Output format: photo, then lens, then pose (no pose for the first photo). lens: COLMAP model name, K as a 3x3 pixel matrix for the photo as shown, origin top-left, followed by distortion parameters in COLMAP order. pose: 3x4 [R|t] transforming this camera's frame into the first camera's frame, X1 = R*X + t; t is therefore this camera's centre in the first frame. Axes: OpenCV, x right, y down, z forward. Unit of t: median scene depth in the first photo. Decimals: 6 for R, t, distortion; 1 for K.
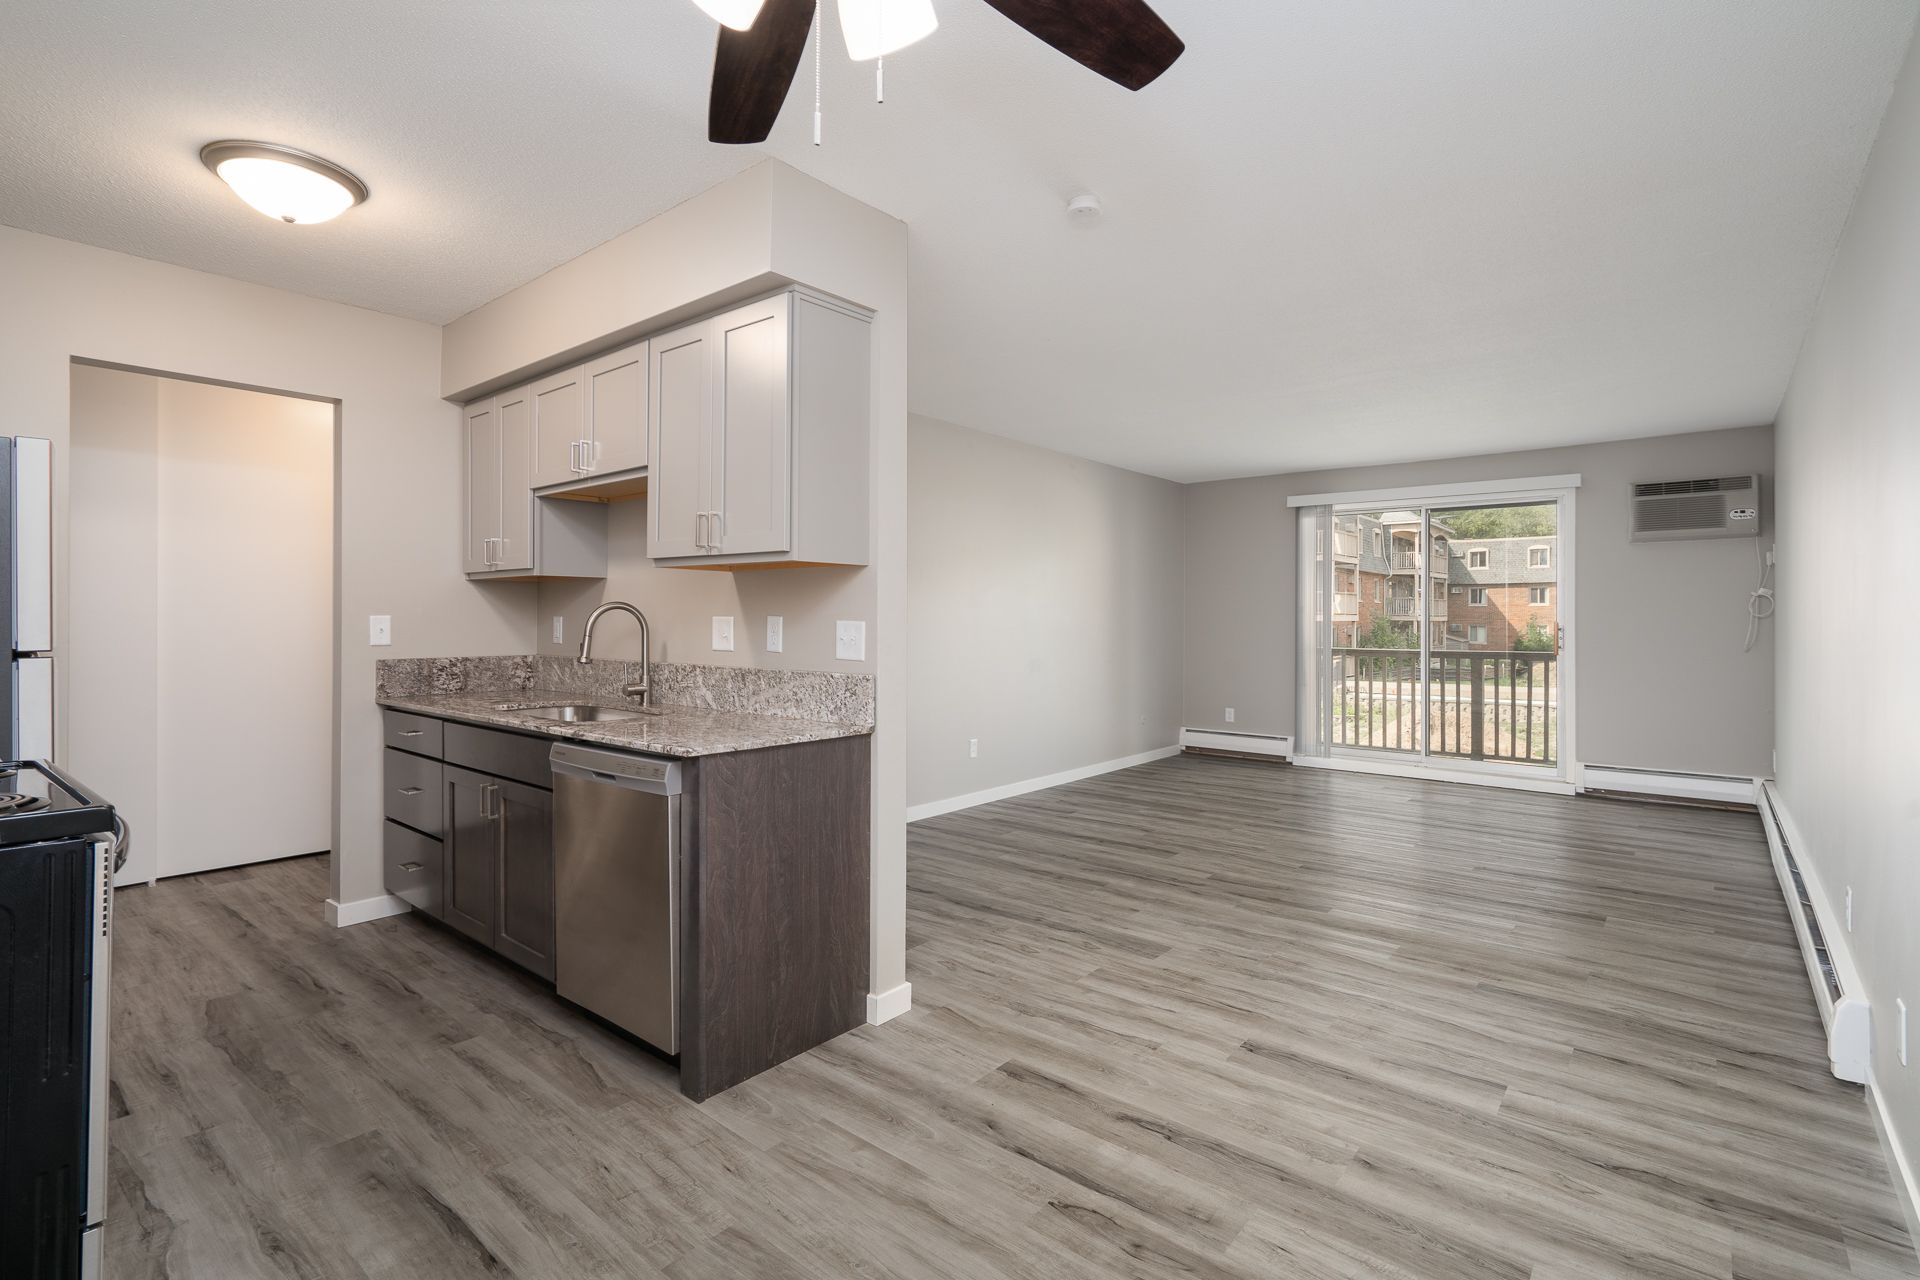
lens RADIAL K [[887.1, 0, 955.9], [0, 887.1, 614.3], [0, 0, 1]] dist [-0.001203, 0.001102]
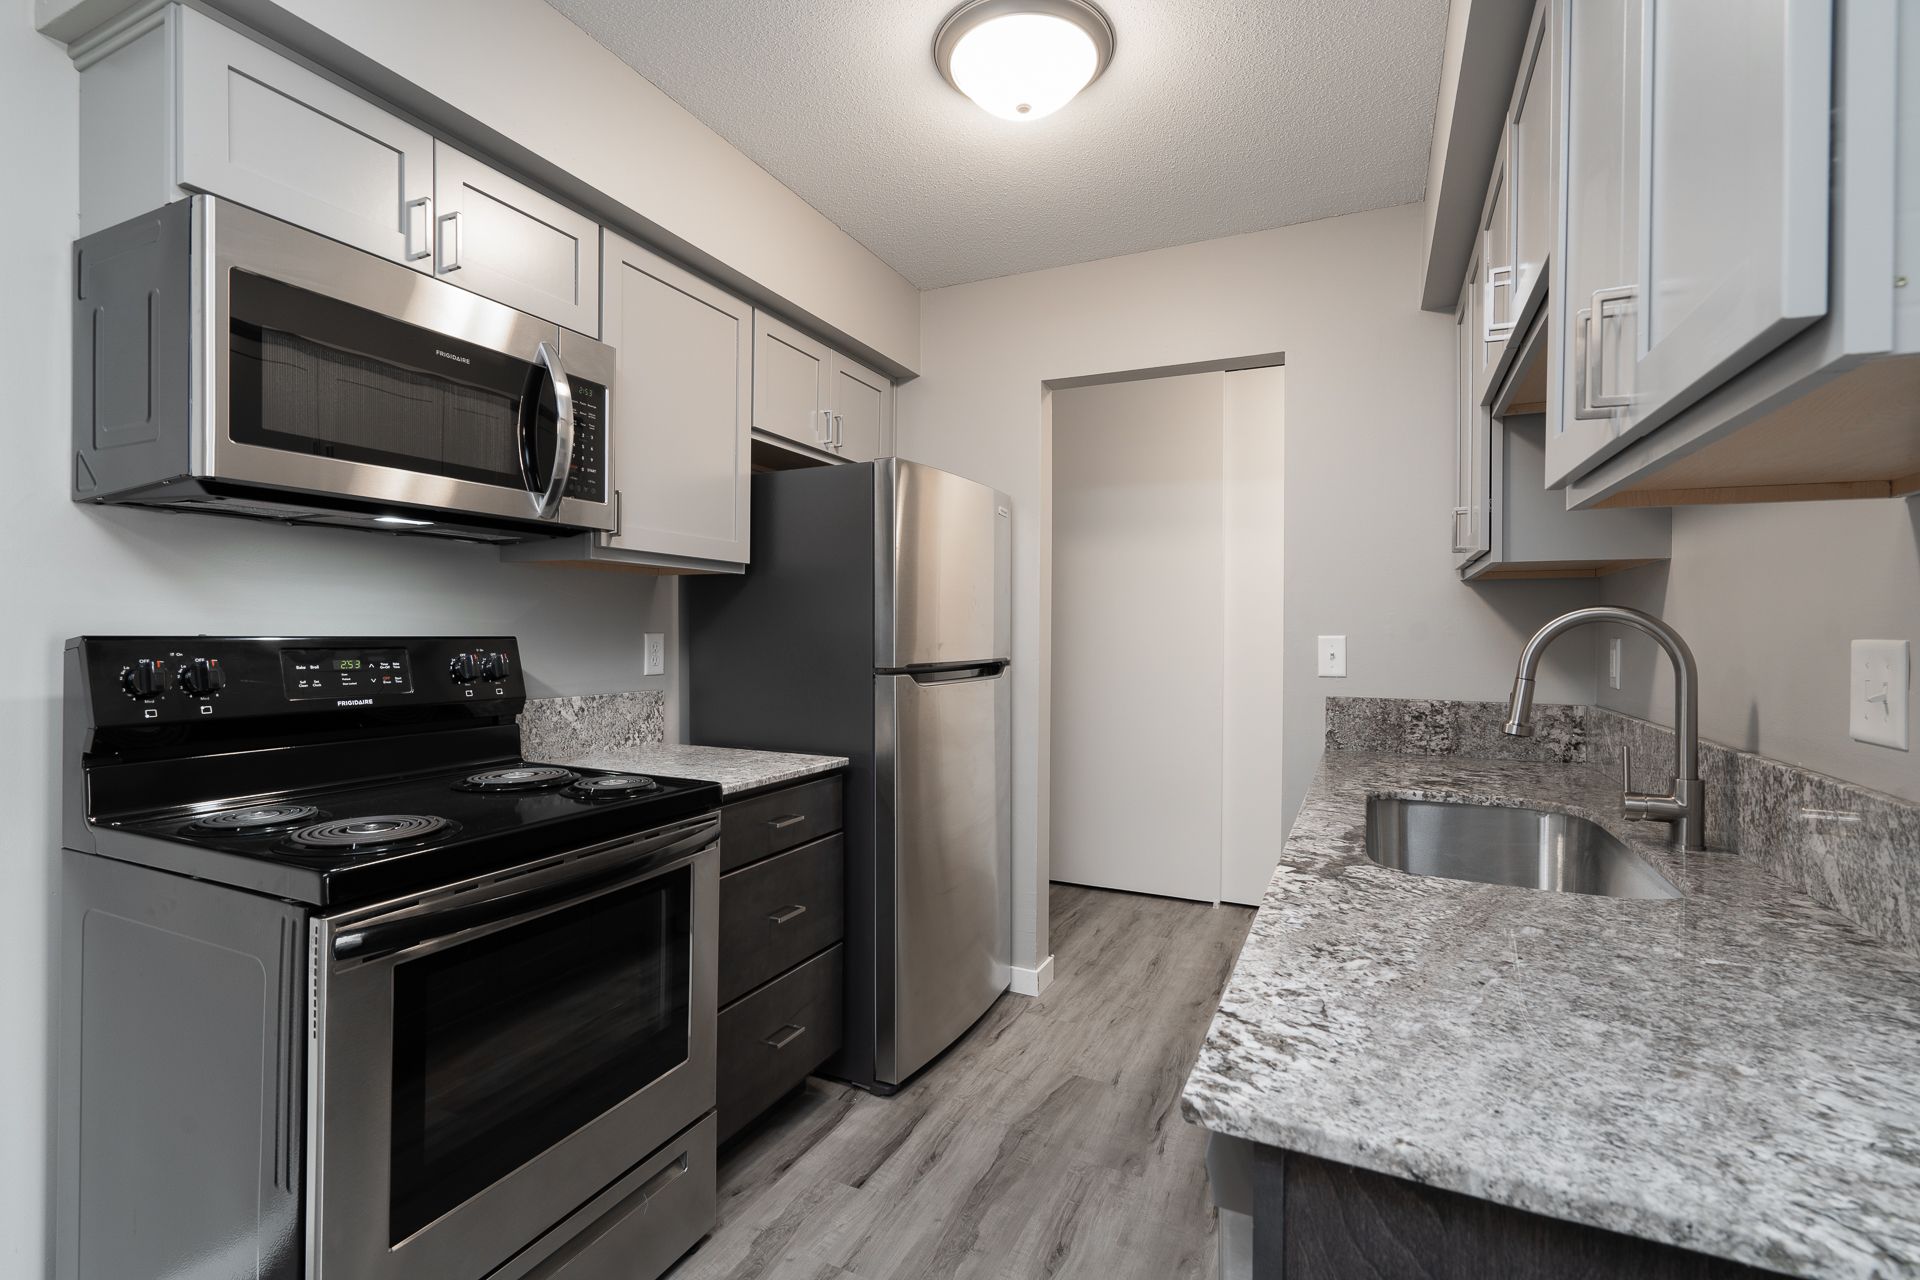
lens RADIAL K [[887.1, 0, 950.0], [0, 887.1, 629.9], [0, 0, 1]] dist [-0.001203, 0.001102]
pose [[0.248430, -0.000976, -0.968649, -0.025863], [-0.005225, 0.999984, -0.002347, 0.000200], [0.968636, 0.005644, 0.248421, 0.577063]]
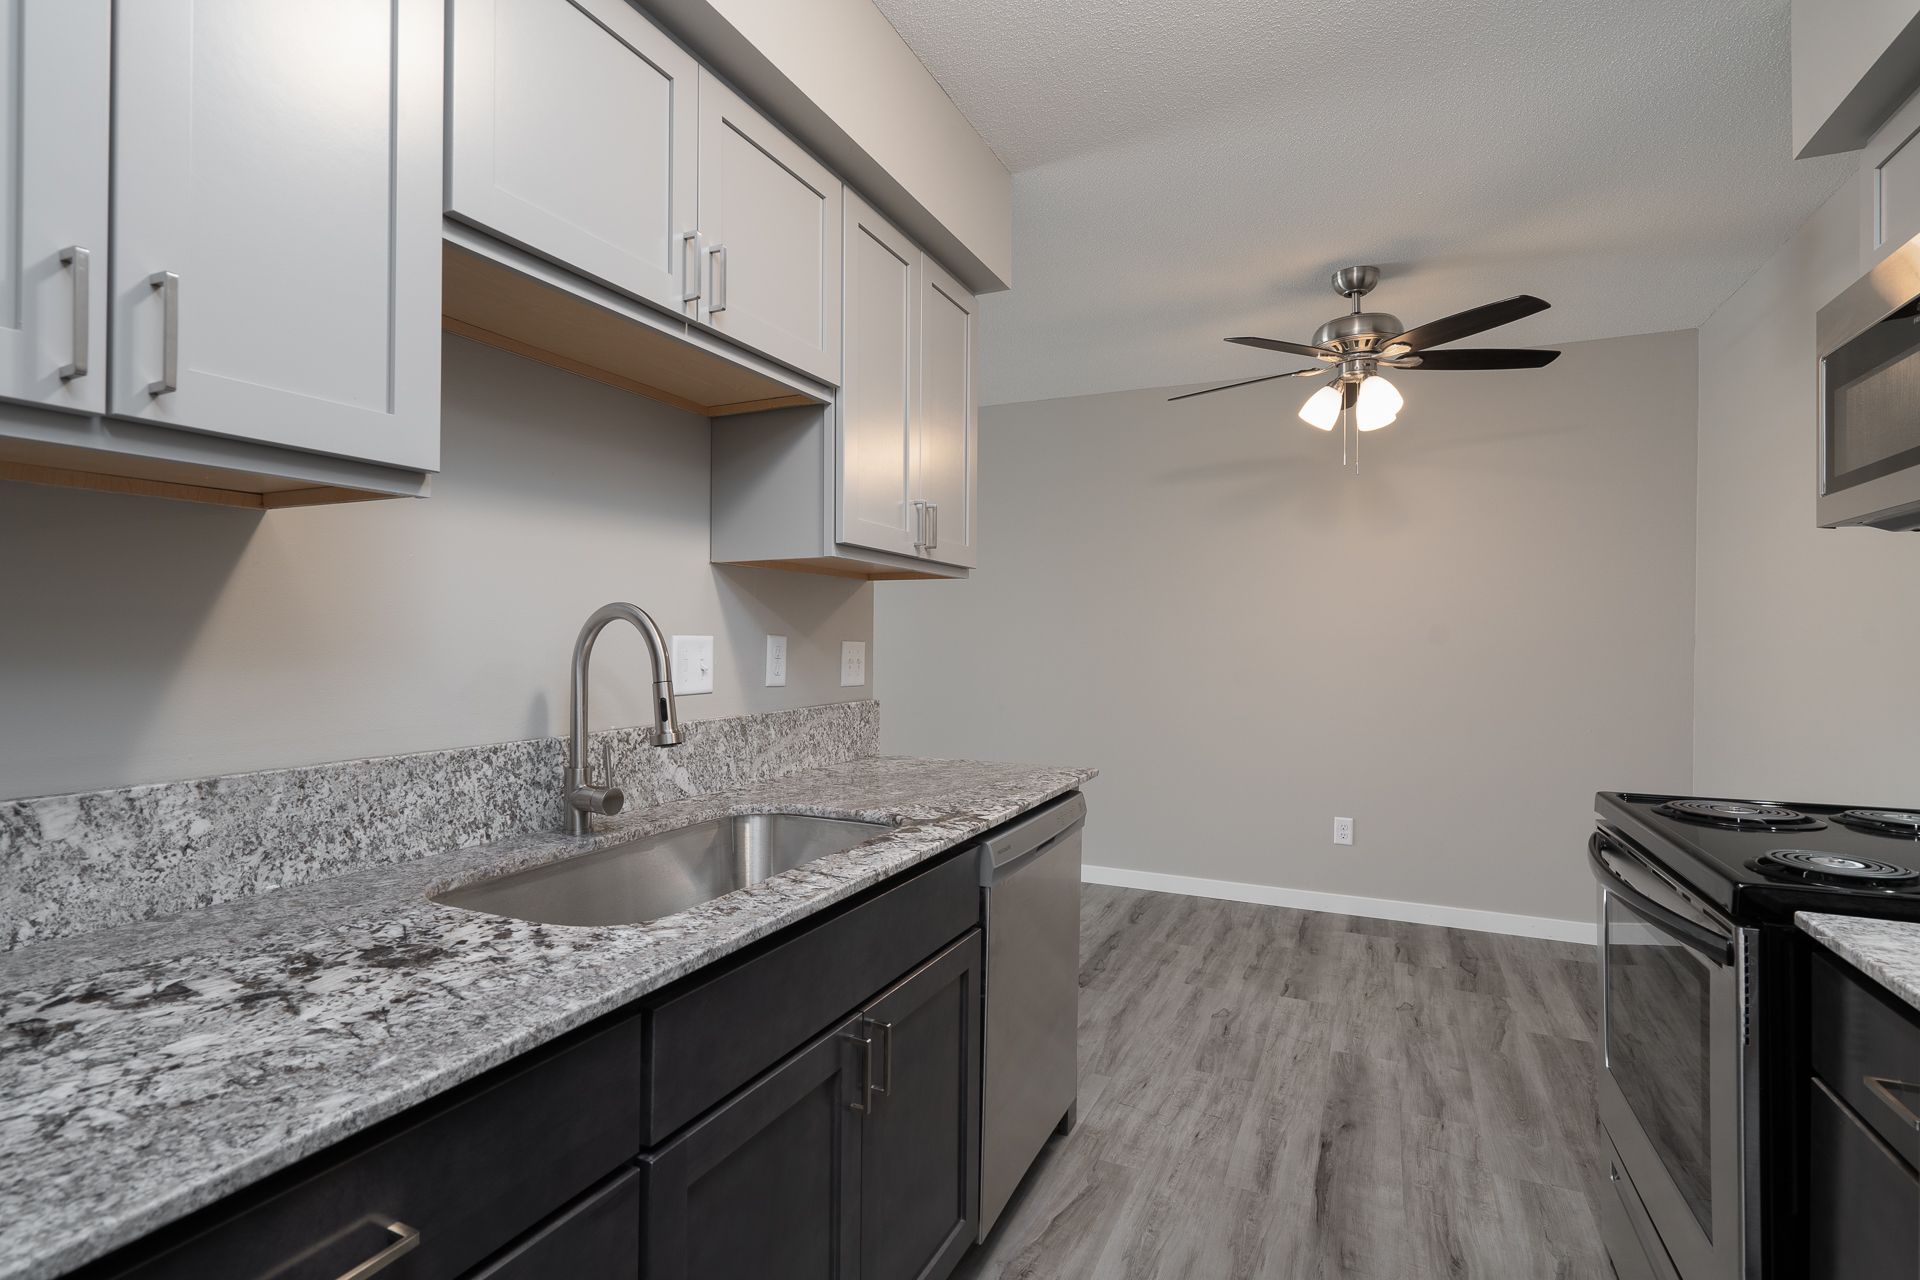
lens RADIAL K [[887.1, 0, 956.8], [0, 887.1, 635.2], [0, 0, 1]] dist [-0.001203, 0.001102]
pose [[-0.237706, 0.002601, 0.971334, -0.866962], [-0.003666, 0.999987, -0.003575, 0.003643], [-0.971330, -0.004410, -0.237694, 0.964703]]
